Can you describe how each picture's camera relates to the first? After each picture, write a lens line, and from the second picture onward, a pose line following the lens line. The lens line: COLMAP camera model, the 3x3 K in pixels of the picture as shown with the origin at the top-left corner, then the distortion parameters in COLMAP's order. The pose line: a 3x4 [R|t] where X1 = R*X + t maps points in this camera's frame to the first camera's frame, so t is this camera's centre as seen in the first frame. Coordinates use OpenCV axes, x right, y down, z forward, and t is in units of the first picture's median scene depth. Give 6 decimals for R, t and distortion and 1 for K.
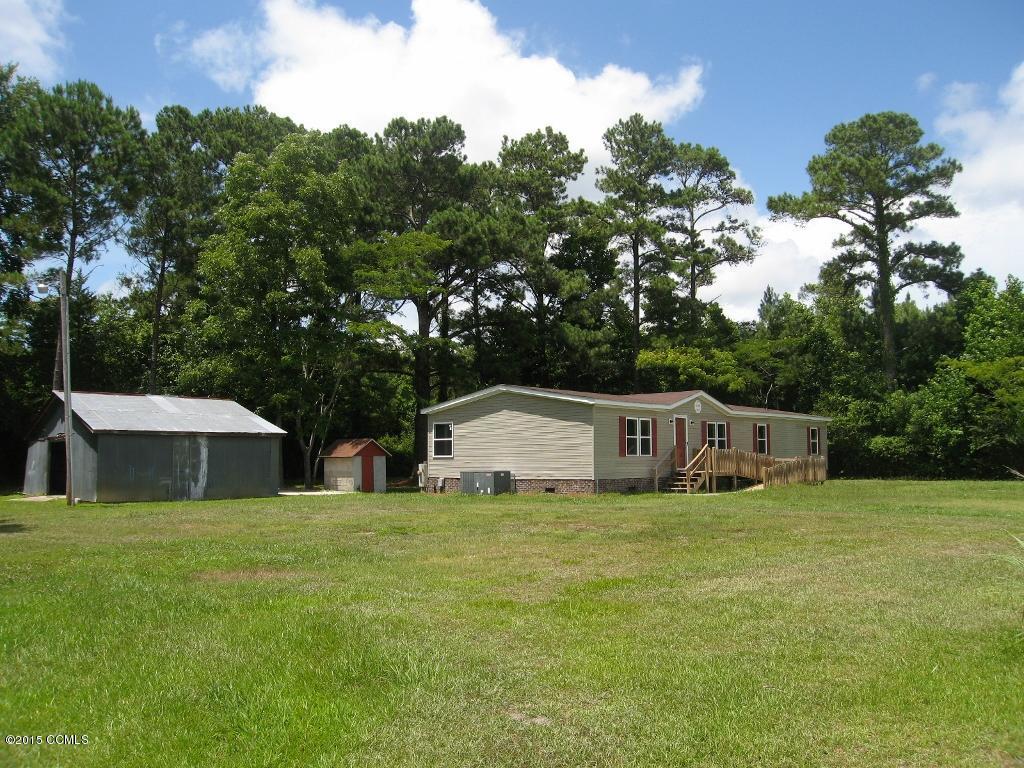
lens RADIAL K [[801.1, 0, 524.3], [0, 801.1, 405.4], [0, 0, 1]] dist [-0.094761, -0.000496]
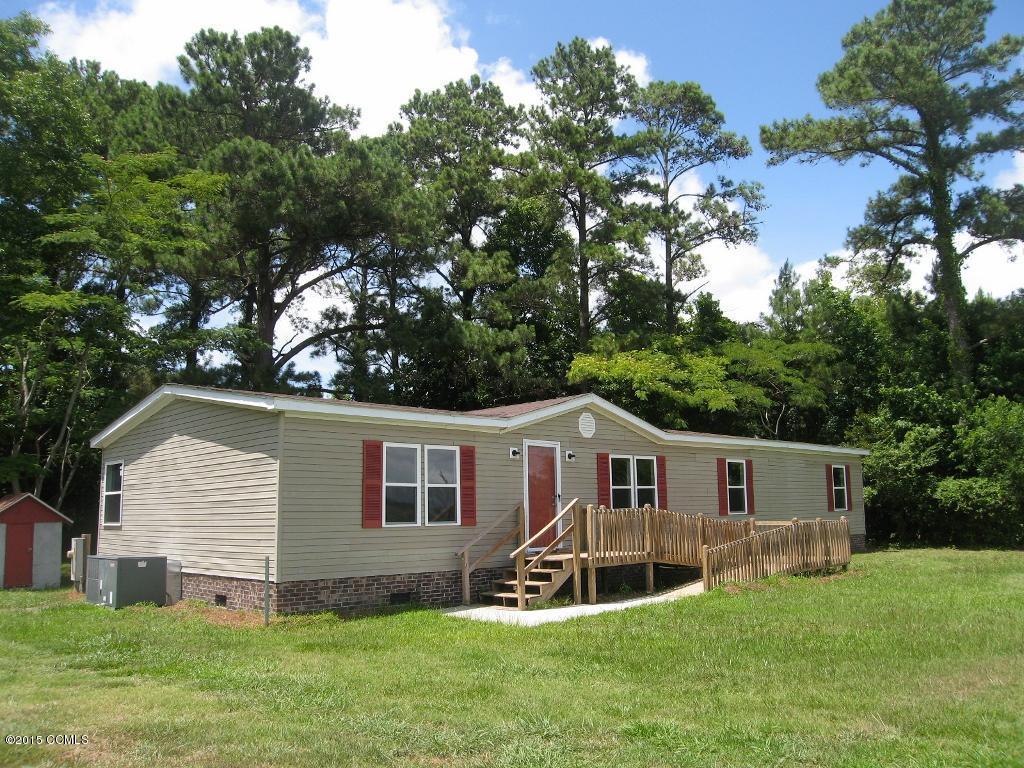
lens RADIAL K [[845.3, 0, 514.8], [0, 845.3, 379.1], [0, 0, 1]] dist [-0.141650, 0.117942]
pose [[0.997821, -0.023075, -0.061817, 0.150232], [0.017202, 0.995433, -0.093900, 0.016256], [0.063702, 0.092632, 0.993661, 0.329595]]
